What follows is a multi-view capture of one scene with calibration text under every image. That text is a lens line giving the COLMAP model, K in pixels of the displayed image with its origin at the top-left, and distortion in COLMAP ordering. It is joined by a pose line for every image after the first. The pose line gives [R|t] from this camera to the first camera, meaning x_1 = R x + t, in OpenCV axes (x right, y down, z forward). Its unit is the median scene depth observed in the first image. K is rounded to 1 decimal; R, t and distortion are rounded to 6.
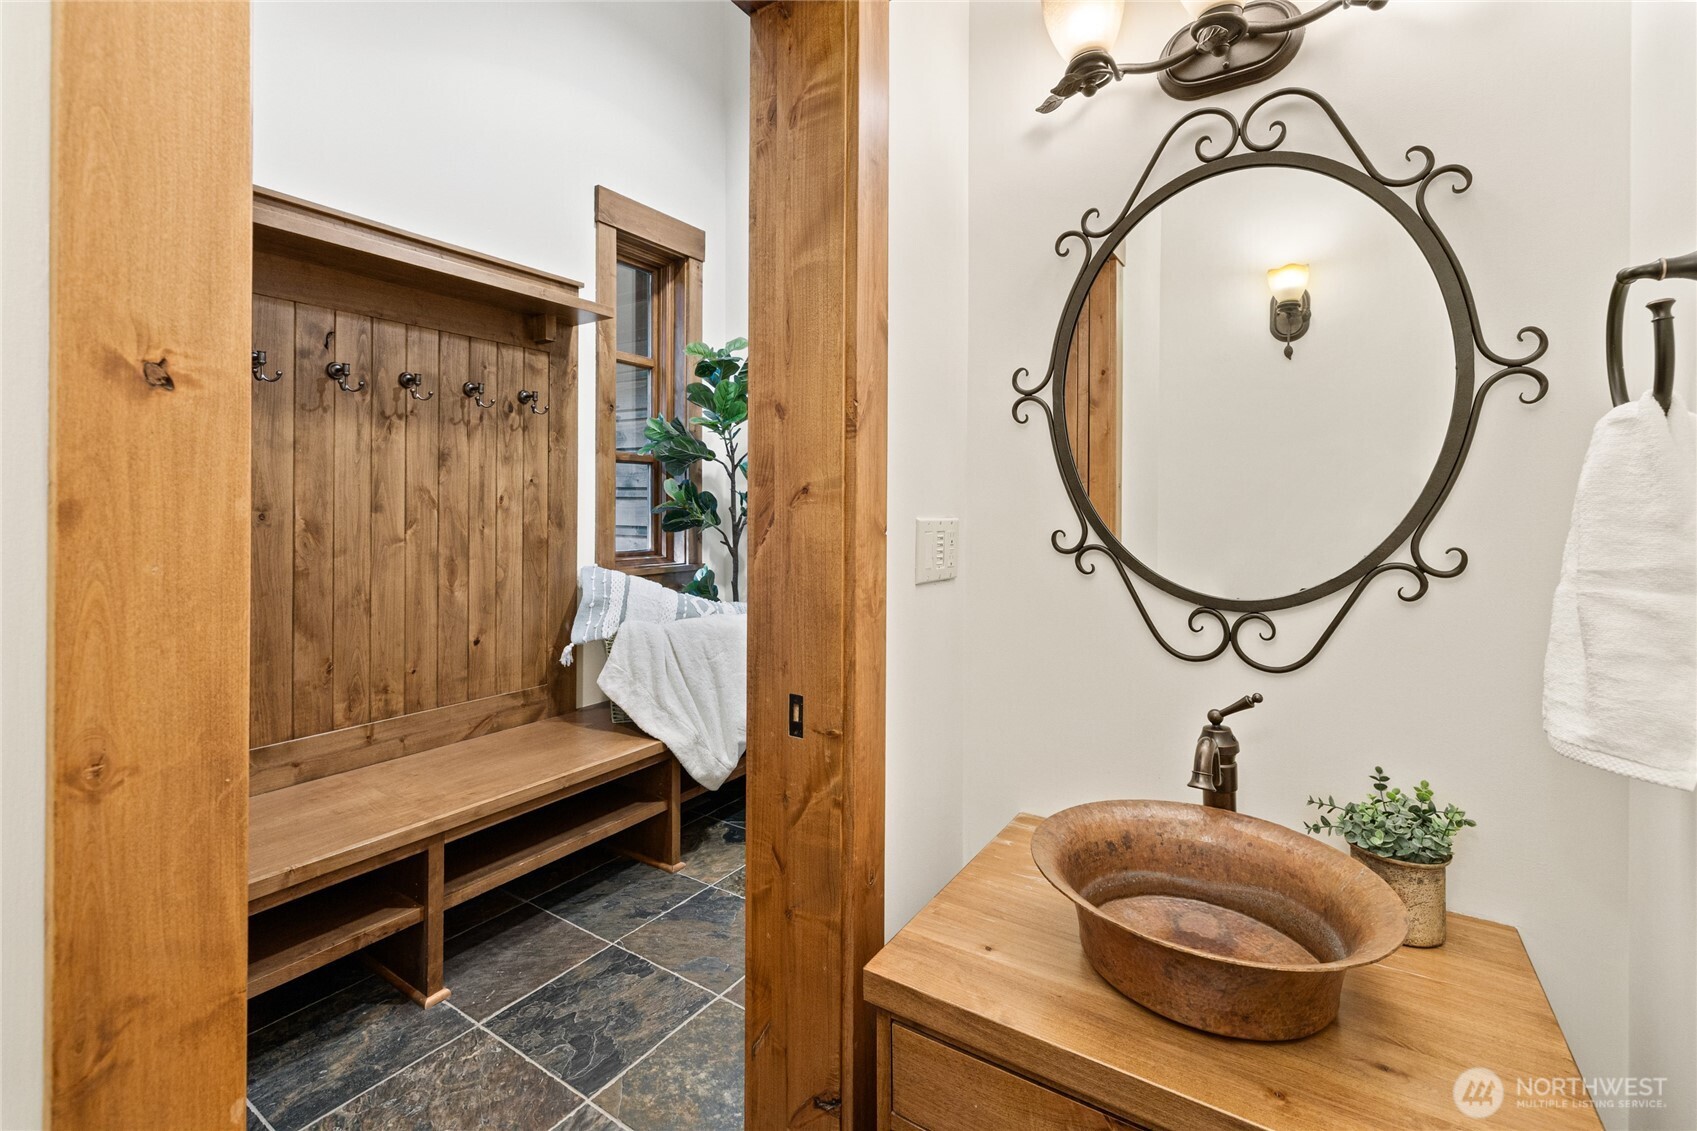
lens RADIAL K [[753.3, 0, 843.5], [0, 753.3, 507.1], [0, 0, 1]] dist [-0.000897, -0.000113]
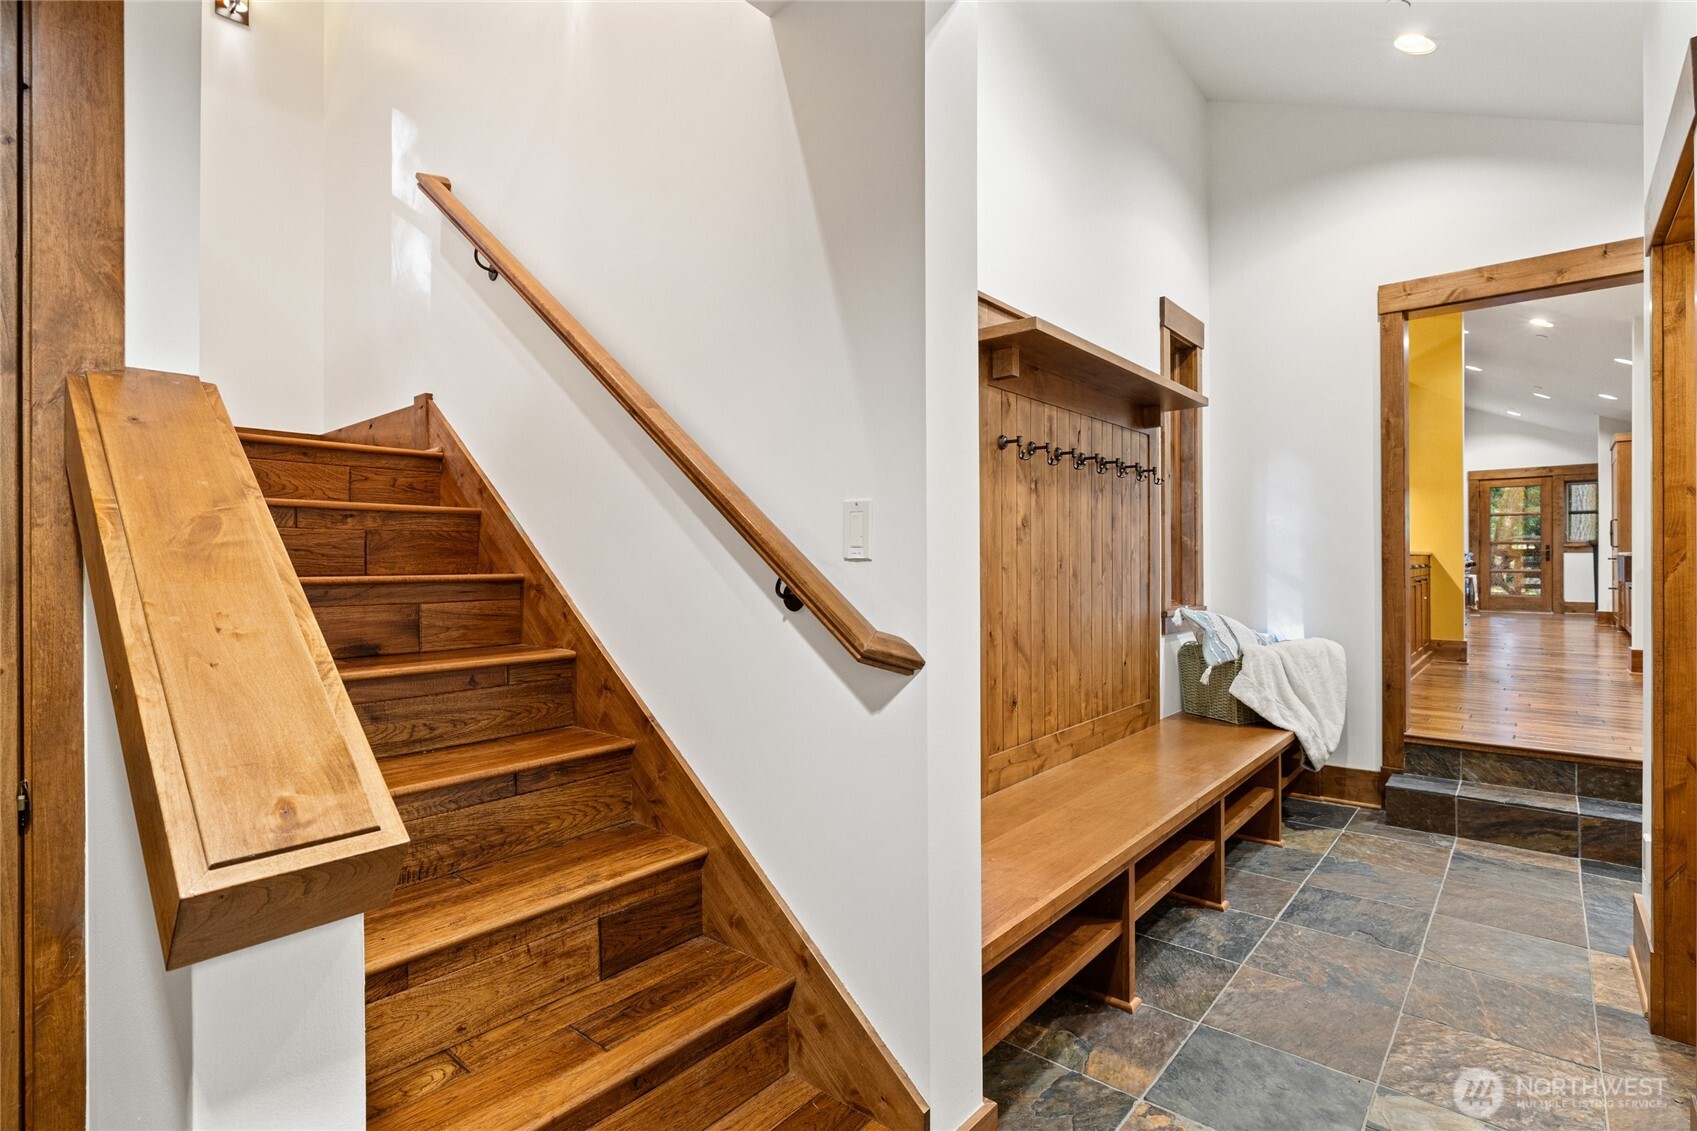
lens RADIAL K [[833.3, 0, 848.5], [0, 833.3, 565.5], [0, 0, 1]] dist [-0.000949, -0.000129]
pose [[0.993988, -0.012395, -0.108786, -0.907576], [0.012615, 0.999920, 0.001338, 0.004577], [0.108760, -0.002702, 0.994064, -0.532634]]
